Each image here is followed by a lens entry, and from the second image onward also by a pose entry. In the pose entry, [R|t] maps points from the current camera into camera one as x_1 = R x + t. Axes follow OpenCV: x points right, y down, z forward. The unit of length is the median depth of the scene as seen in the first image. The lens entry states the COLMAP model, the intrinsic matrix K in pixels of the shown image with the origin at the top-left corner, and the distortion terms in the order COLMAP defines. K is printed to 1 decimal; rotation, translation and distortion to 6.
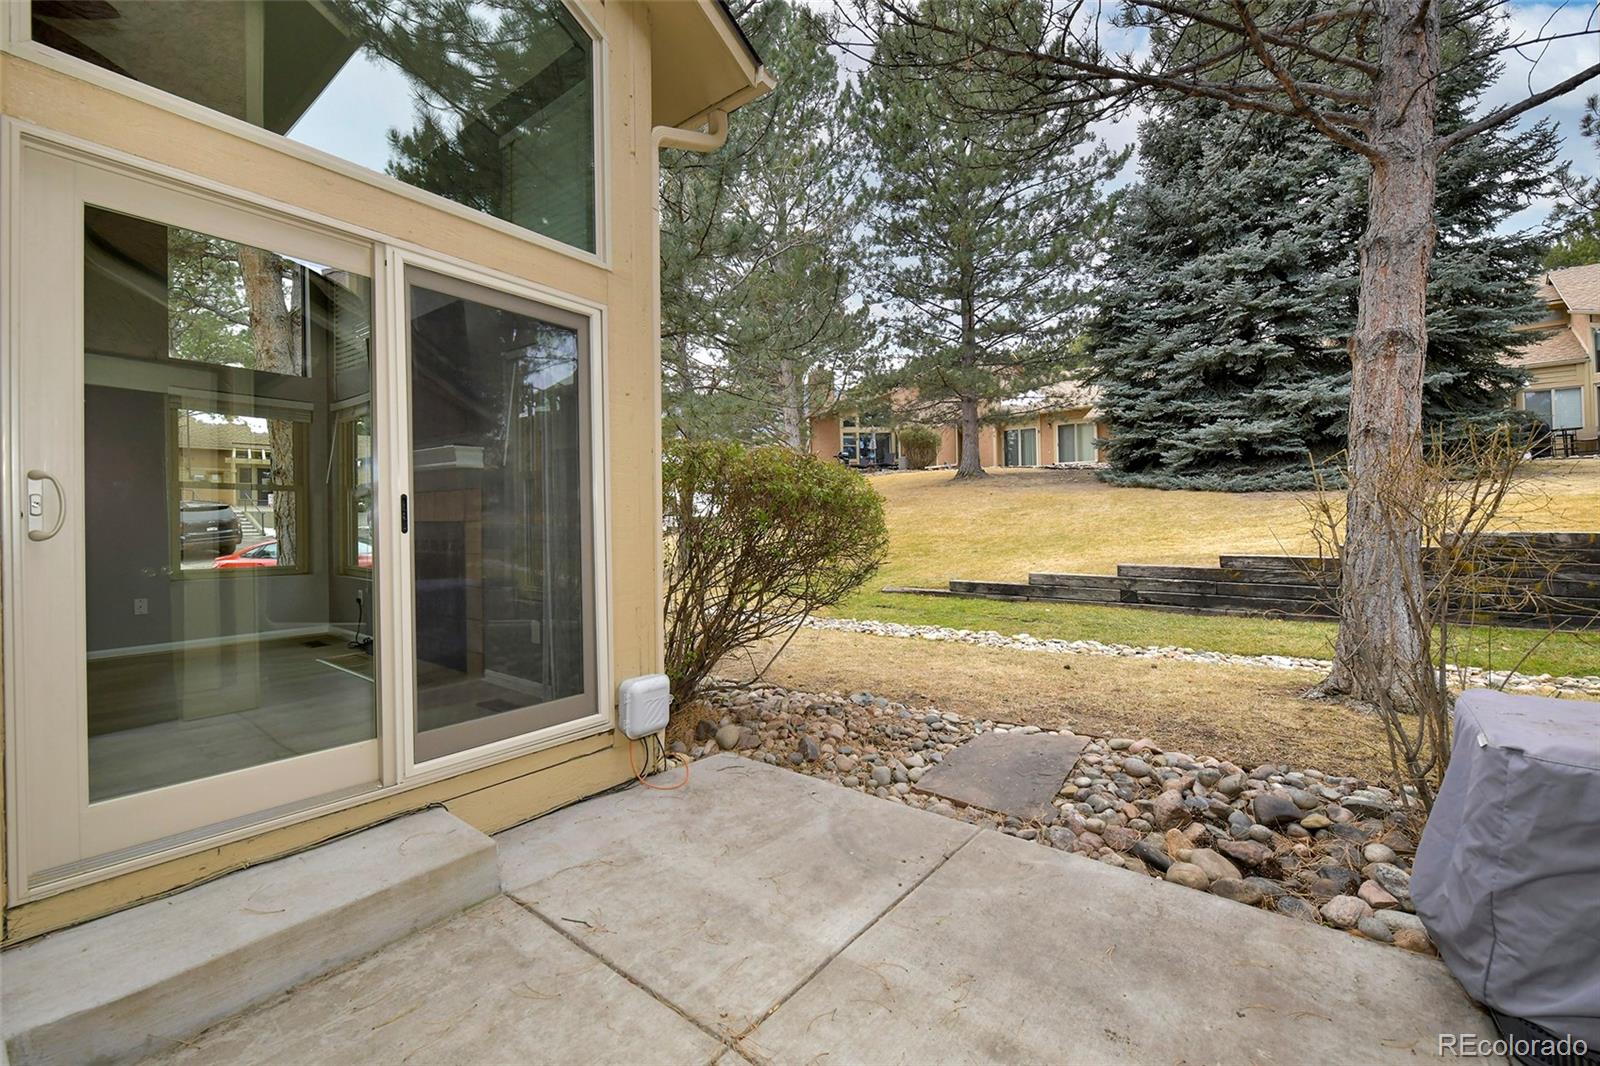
lens RADIAL K [[653.1, 0, 803.0], [0, 653.1, 529.9], [0, 0, 1]] dist [-0.011136, 0.000268]
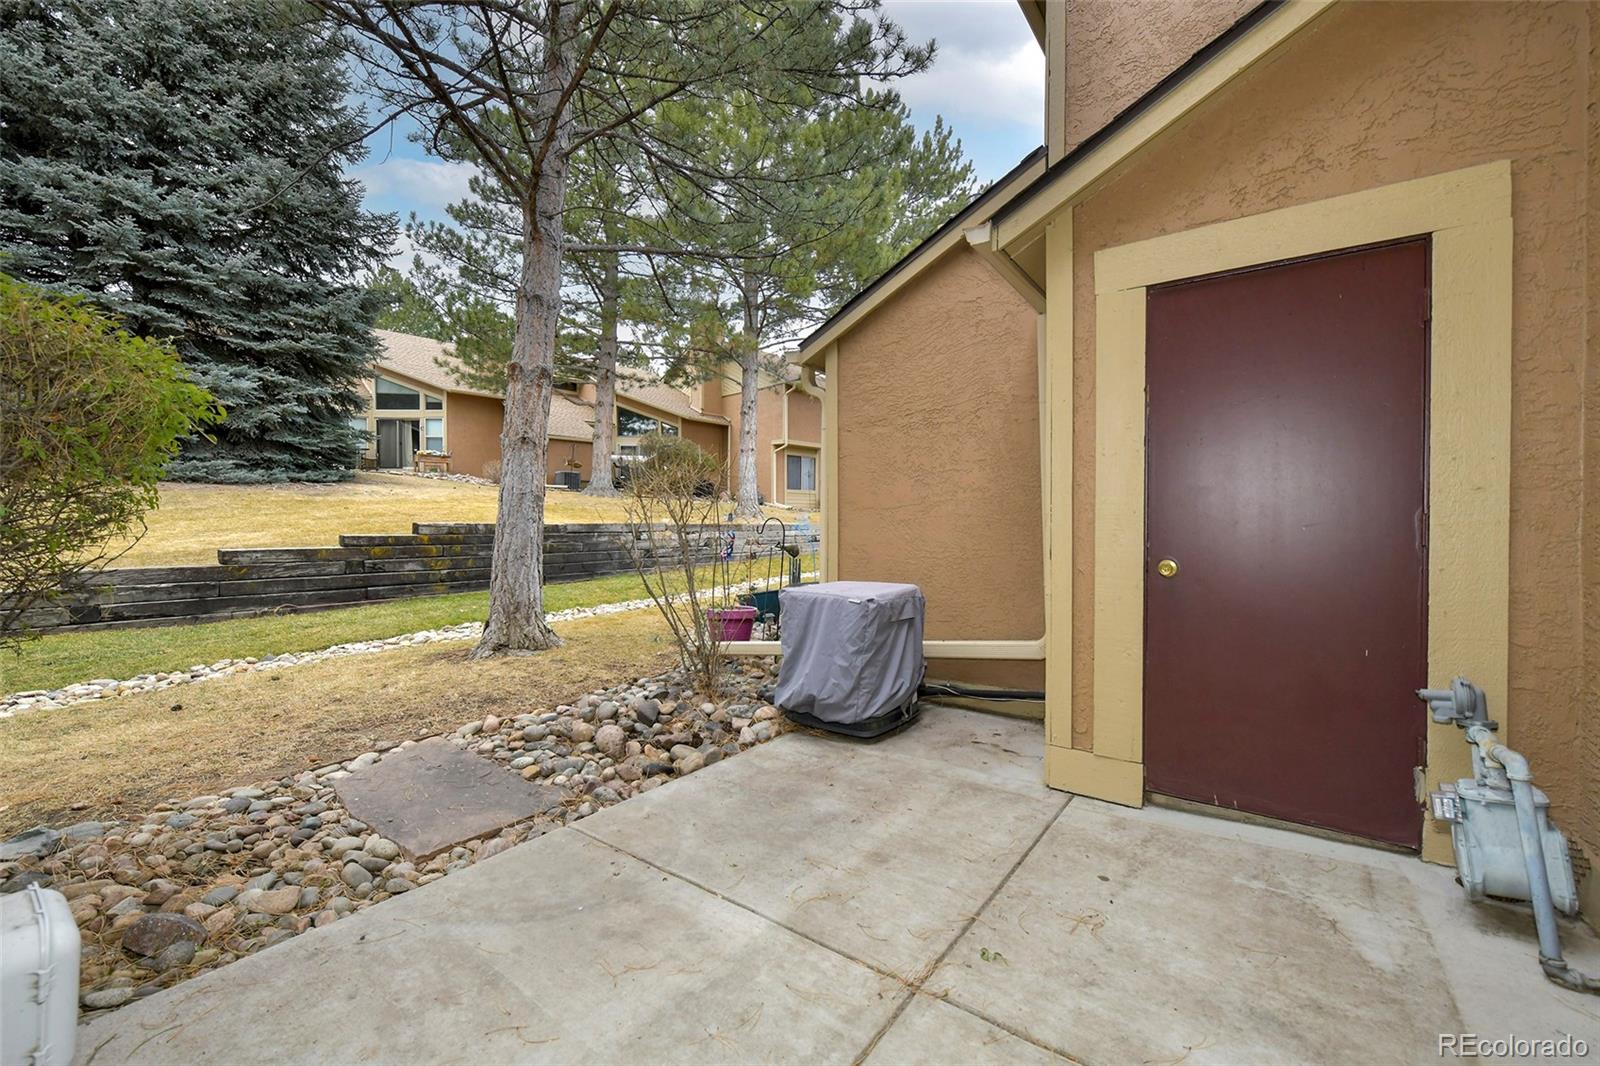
lens RADIAL K [[653.1, 0, 802.3], [0, 653.1, 529.5], [0, 0, 1]] dist [-0.011136, 0.000268]
pose [[-0.024449, -0.003433, 0.999695, -0.461552], [0.009779, 0.999945, 0.003673, 0.030491], [-0.999653, 0.009866, -0.024414, 0.494197]]
